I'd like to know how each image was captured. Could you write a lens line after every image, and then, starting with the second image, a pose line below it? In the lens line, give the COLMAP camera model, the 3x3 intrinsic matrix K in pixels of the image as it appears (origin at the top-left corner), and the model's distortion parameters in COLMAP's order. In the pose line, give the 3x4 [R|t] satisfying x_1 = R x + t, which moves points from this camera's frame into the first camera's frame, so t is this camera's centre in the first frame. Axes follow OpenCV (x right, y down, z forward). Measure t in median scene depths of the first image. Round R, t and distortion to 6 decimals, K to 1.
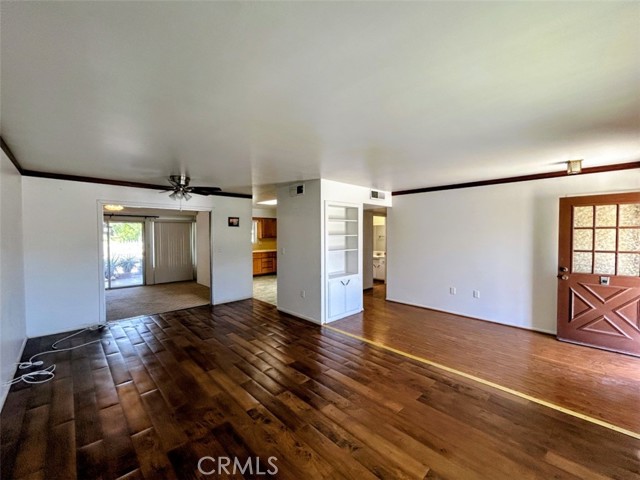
lens RADIAL K [[266.3, 0, 320.0], [0, 266.3, 240.0], [0, 0, 1]] dist [0.001694, -0.000072]
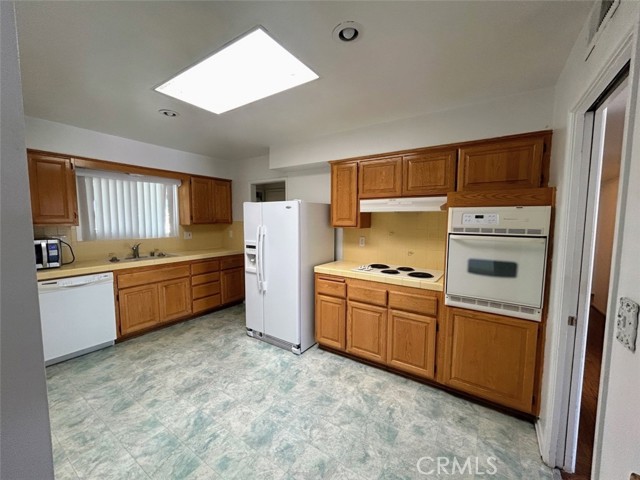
lens RADIAL K [[259.6, 0, 320.0], [0, 259.6, 240.0], [0, 0, 1]] dist [0.000227, -0.000450]
pose [[0.980221, -0.008999, 0.197703, -0.241564], [-0.002223, 0.998402, 0.056468, -0.014964], [-0.197895, -0.055791, 0.978634, 1.338801]]
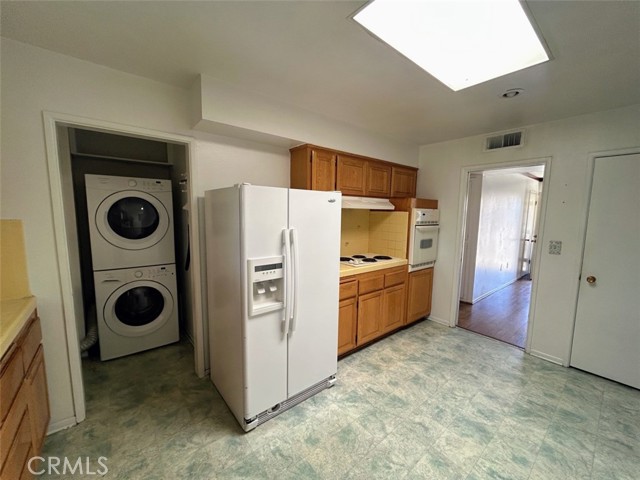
lens RADIAL K [[259.6, 0, 320.0], [0, 259.6, 240.0], [0, 0, 1]] dist [0.000227, -0.000450]
pose [[0.080811, -0.107804, 0.990882, -0.682446], [0.003117, 0.994156, 0.107906, -0.039746], [-0.996725, -0.005631, 0.080675, 1.991229]]
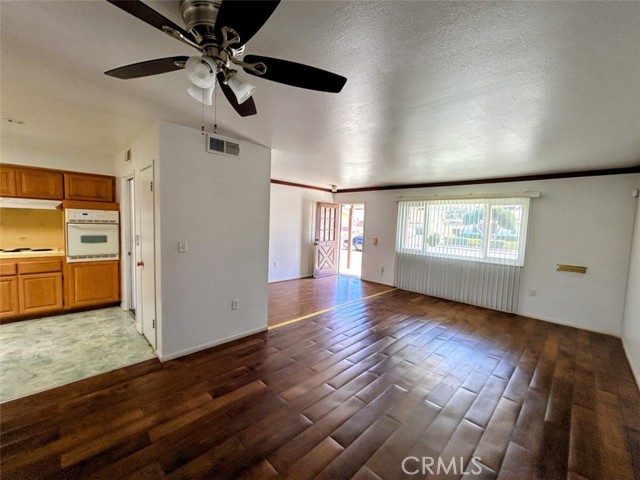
lens RADIAL K [[259.6, 0, 320.0], [0, 259.6, 240.0], [0, 0, 1]] dist [0.000227, -0.000450]
pose [[-0.015606, -0.068327, 0.997541, -0.825666], [-0.011297, 0.997611, 0.068155, -0.011776], [-0.999814, -0.010205, -0.016340, 0.905364]]
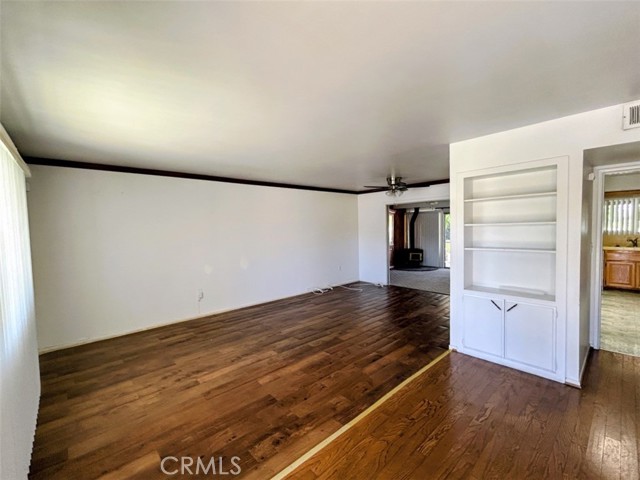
lens RADIAL K [[281.8, 0, 320.0], [0, 281.8, 240.0], [0, 0, 1]] dist [-0.019764, -0.000353]
pose [[-0.029937, 0.050183, -0.998291, 0.796023], [-0.005928, 0.998712, 0.050382, -0.010767], [0.999534, 0.007427, -0.029601, 0.711455]]
